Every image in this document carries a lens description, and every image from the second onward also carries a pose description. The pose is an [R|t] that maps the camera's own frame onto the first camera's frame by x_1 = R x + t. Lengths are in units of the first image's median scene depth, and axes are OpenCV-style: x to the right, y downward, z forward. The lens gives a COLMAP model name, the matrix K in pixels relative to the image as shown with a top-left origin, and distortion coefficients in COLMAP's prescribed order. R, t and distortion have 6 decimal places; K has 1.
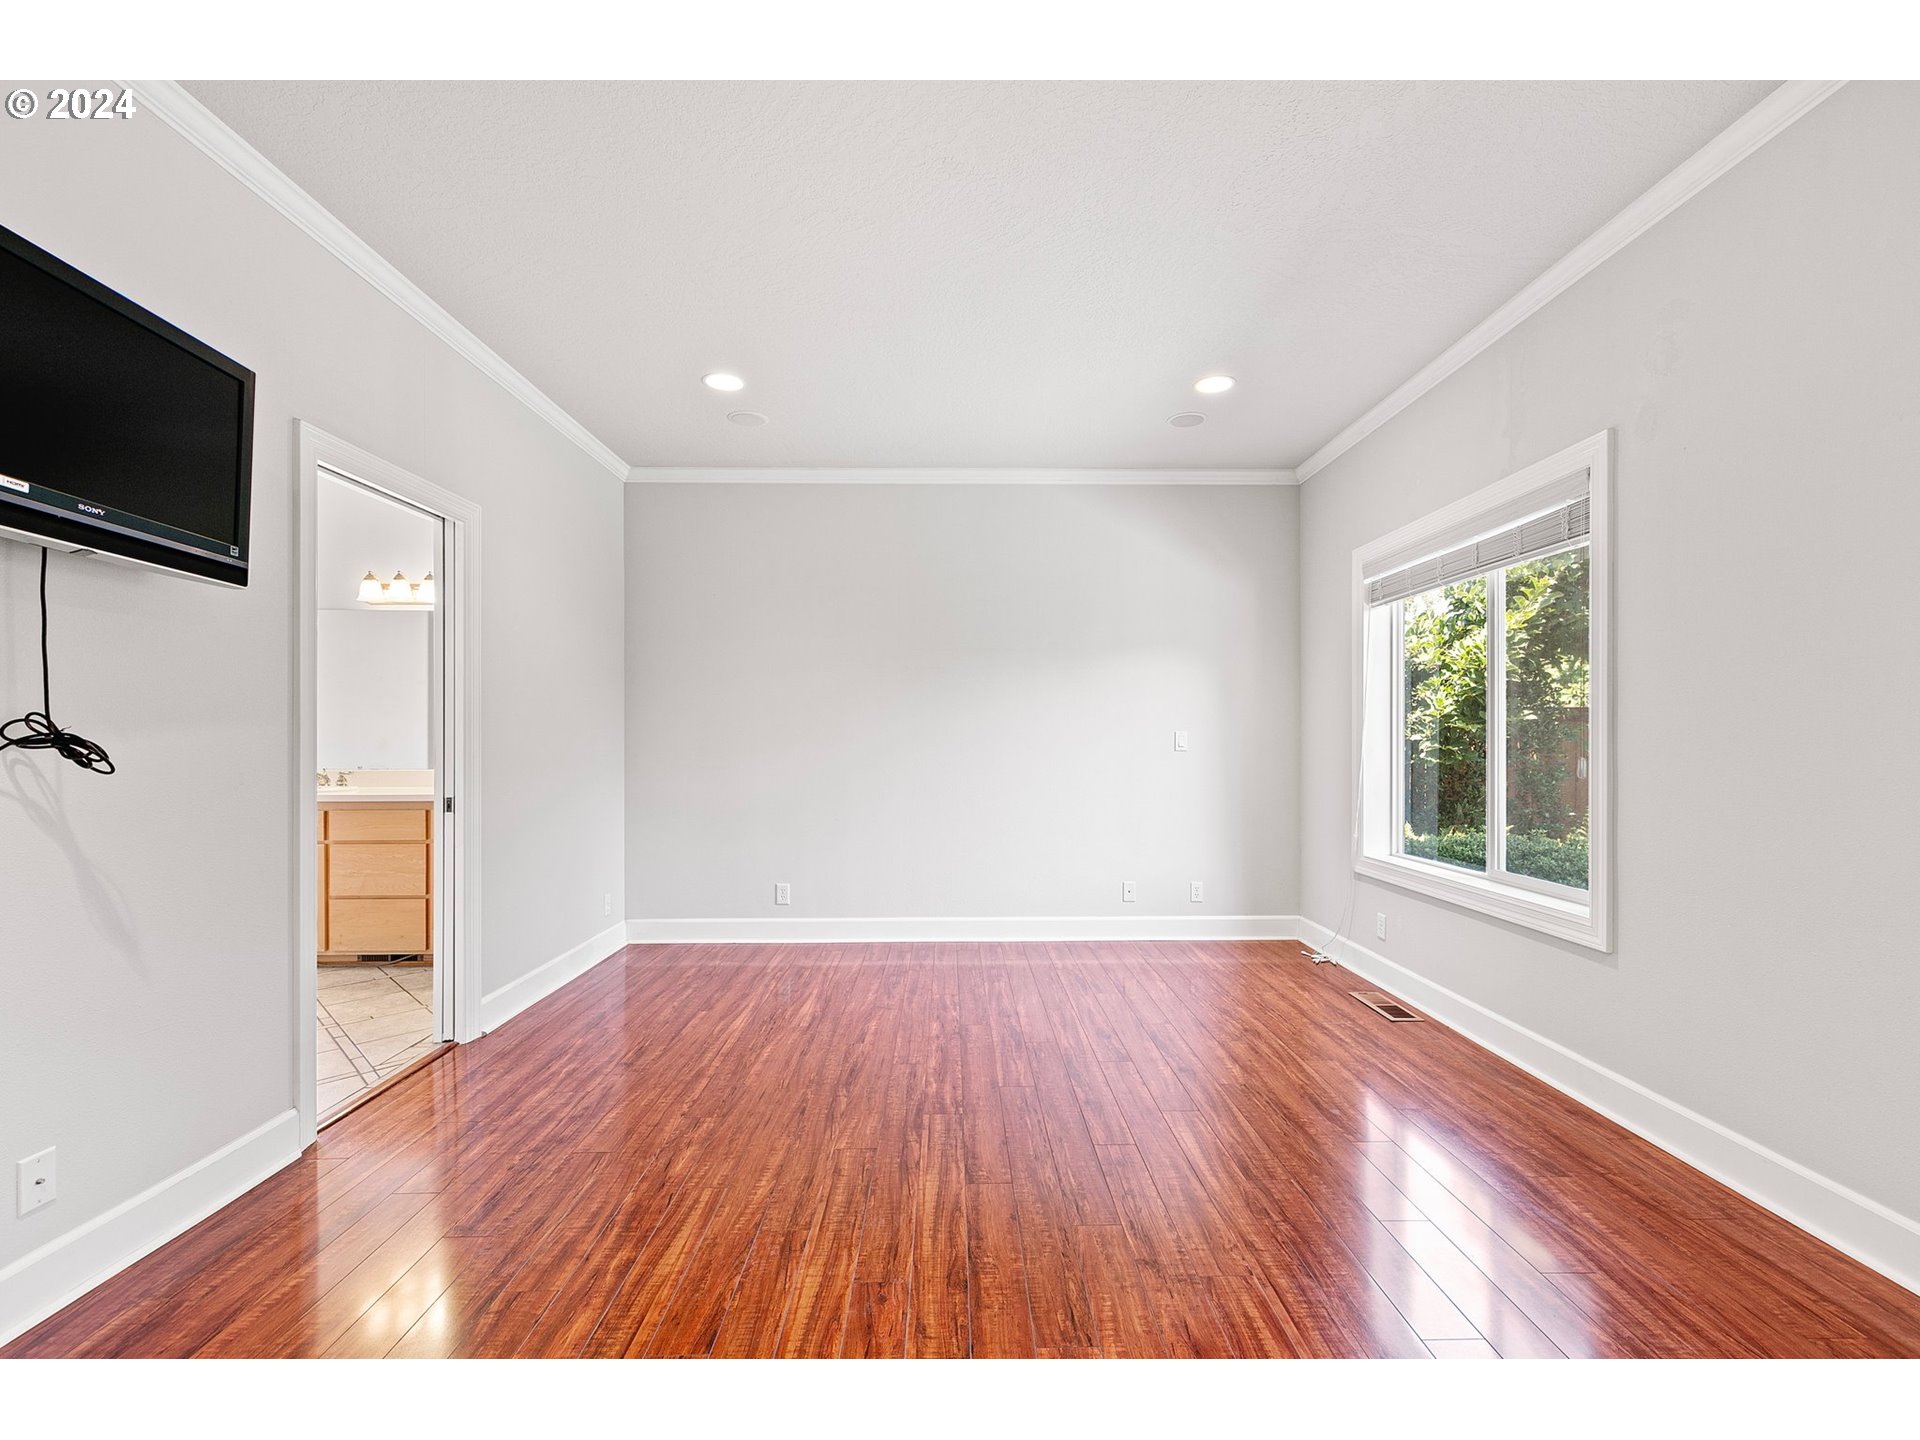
lens RADIAL K [[815.3, 0, 982.7], [0, 815.3, 737.5], [0, 0, 1]] dist [0.017146, 0.000016]
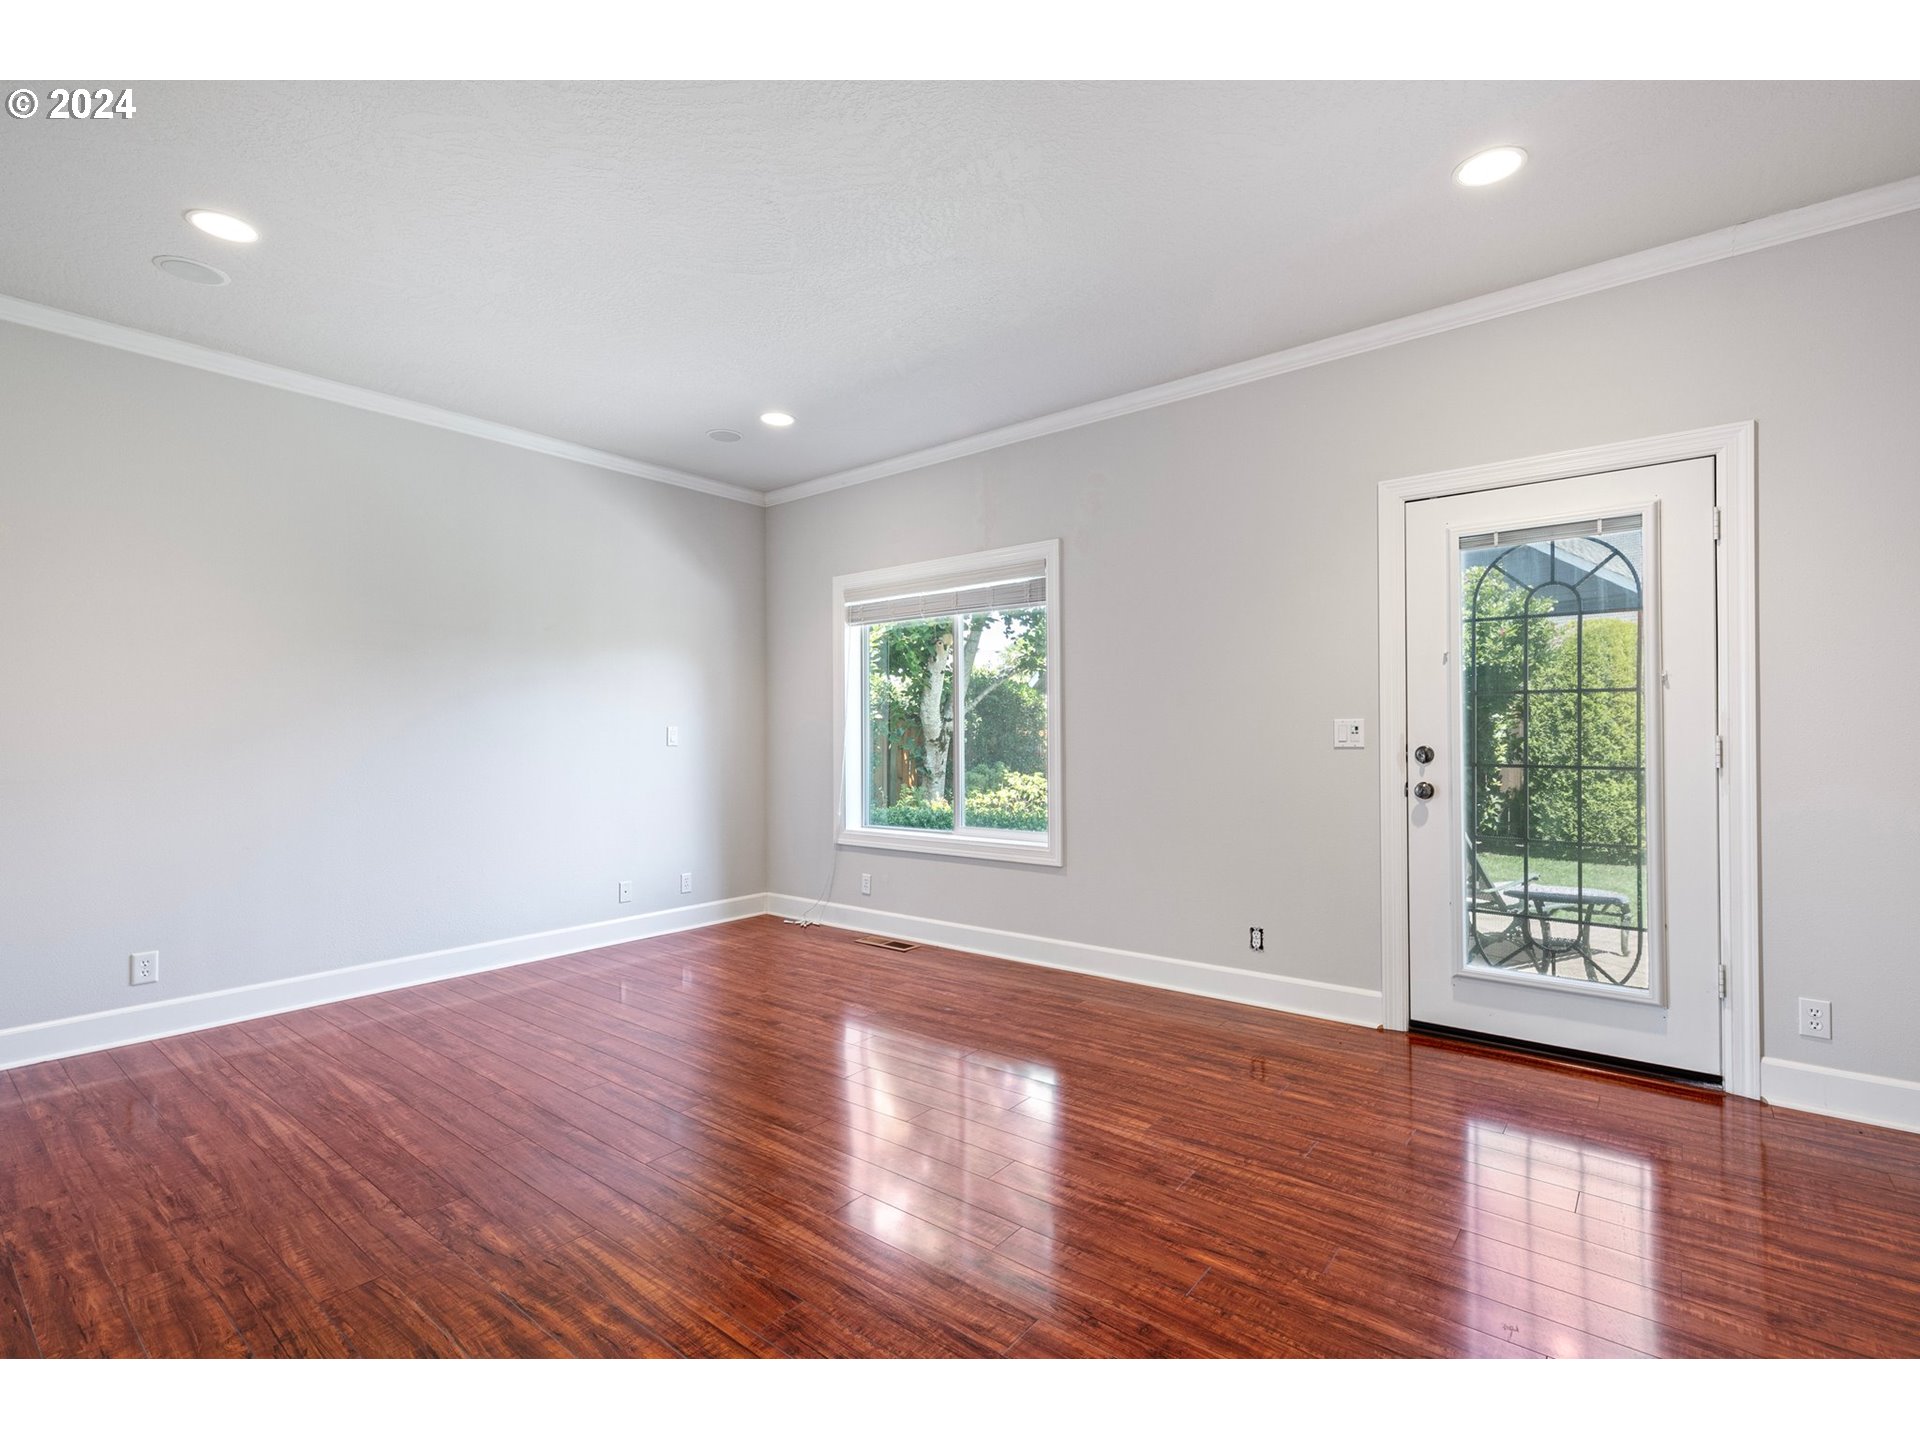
lens RADIAL K [[865.3, 0, 954.9], [0, 865.3, 725.7], [0, 0, 1]] dist [0.006773, 0.000011]
pose [[0.652836, 0.005520, 0.757479, -0.393754], [0.002850, 0.999948, -0.009742, 0.002659], [-0.757494, 0.008519, 0.652787, 0.037715]]
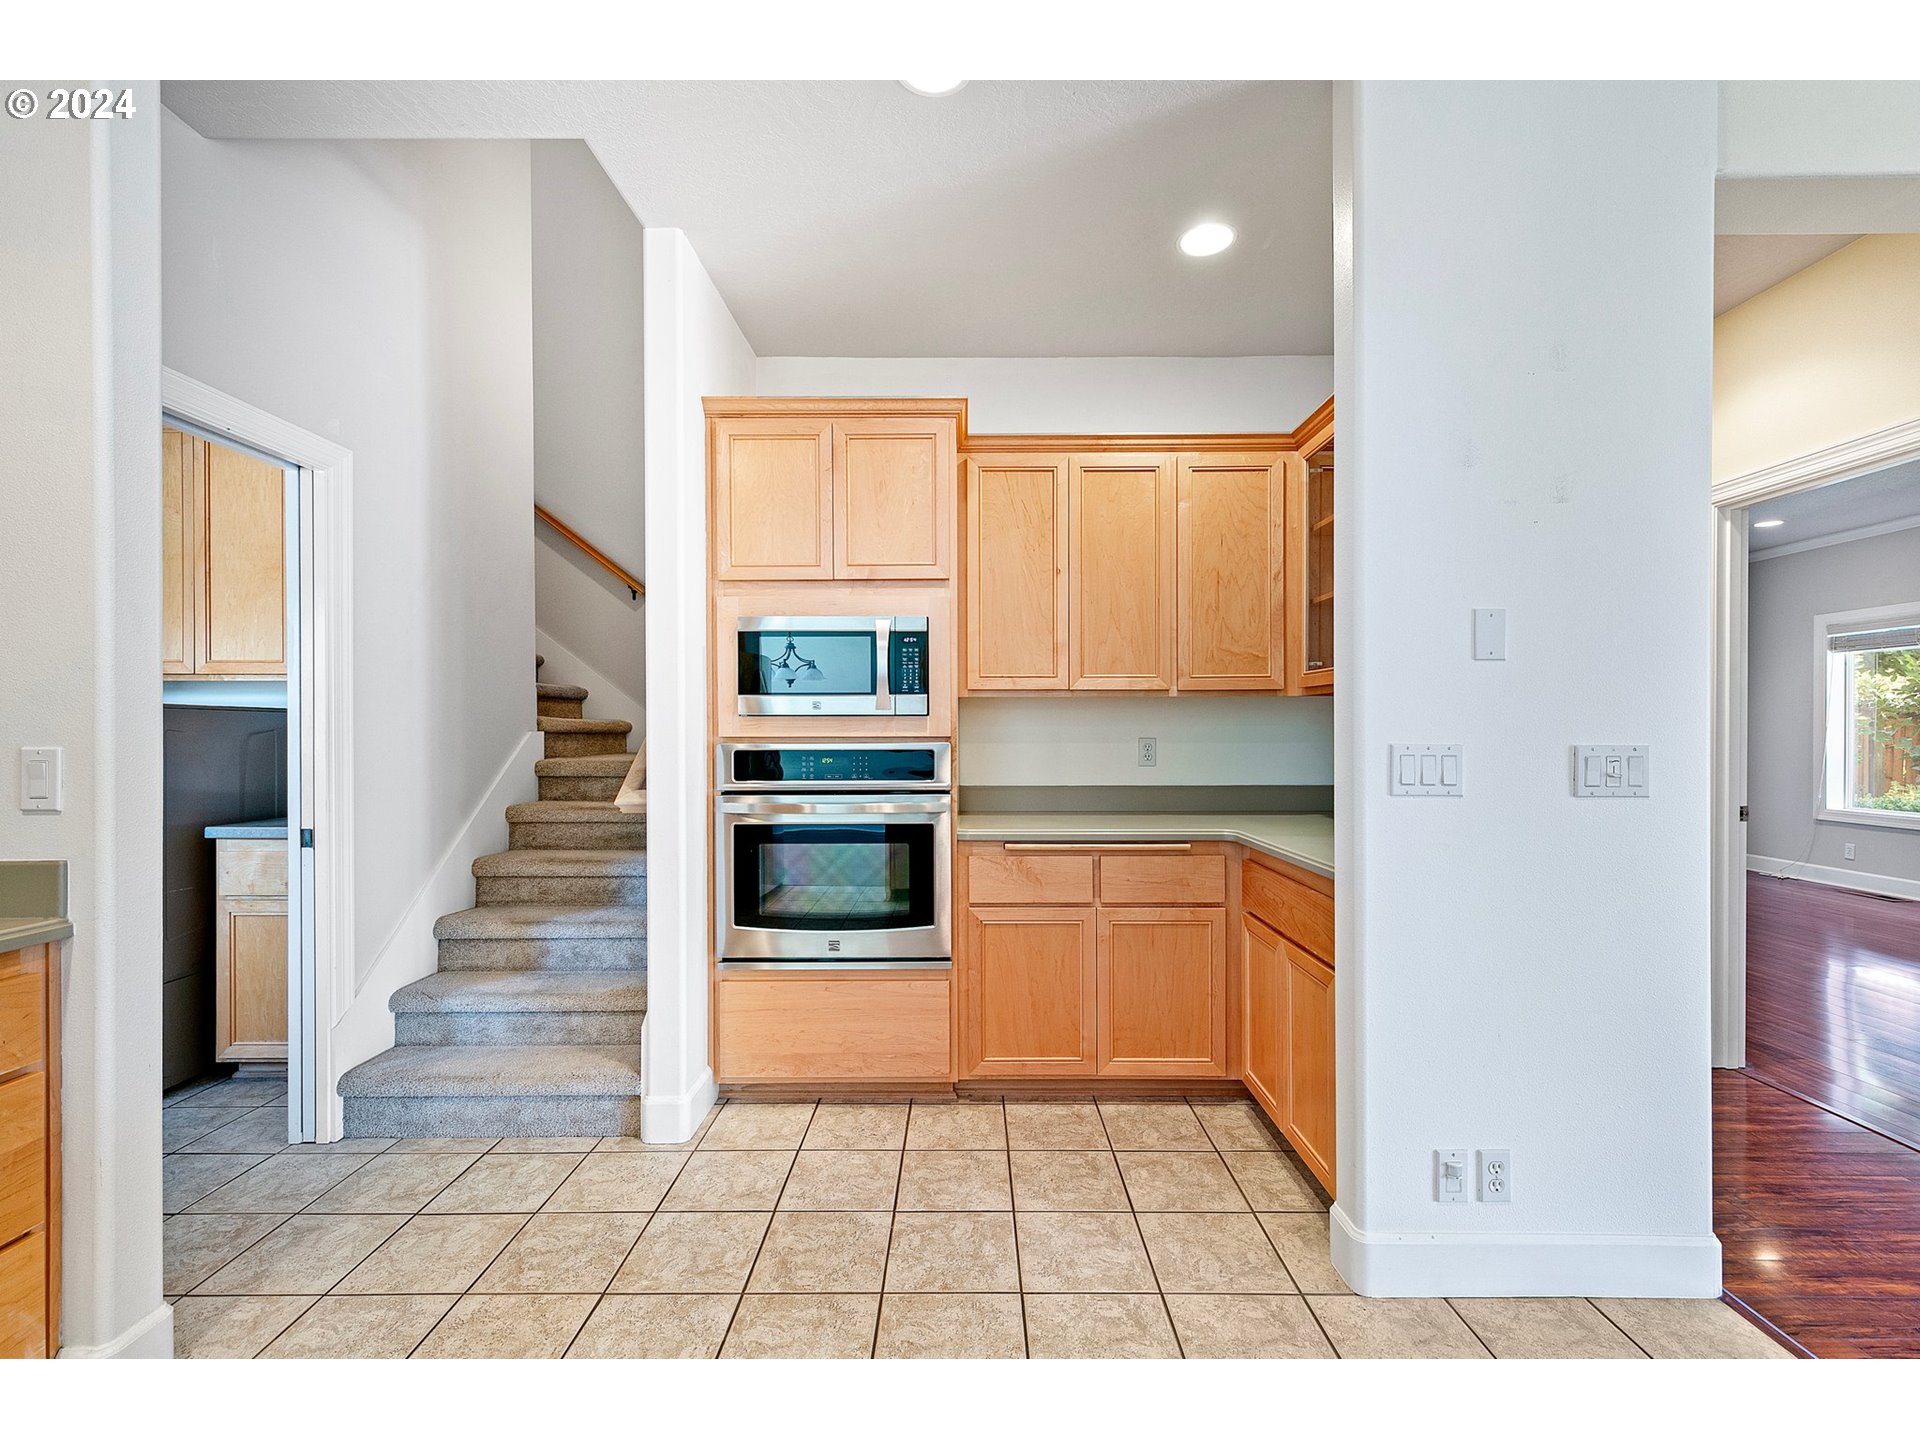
lens RADIAL K [[827.0, 0, 959.1], [0, 827.0, 733.9], [0, 0, 1]] dist [0.002979, -0.000112]
pose [[0.998975, -0.002290, -0.045213, -1.126603], [0.002714, 0.999953, 0.009321, -0.020175], [0.045190, -0.009434, 0.998934, -0.676014]]
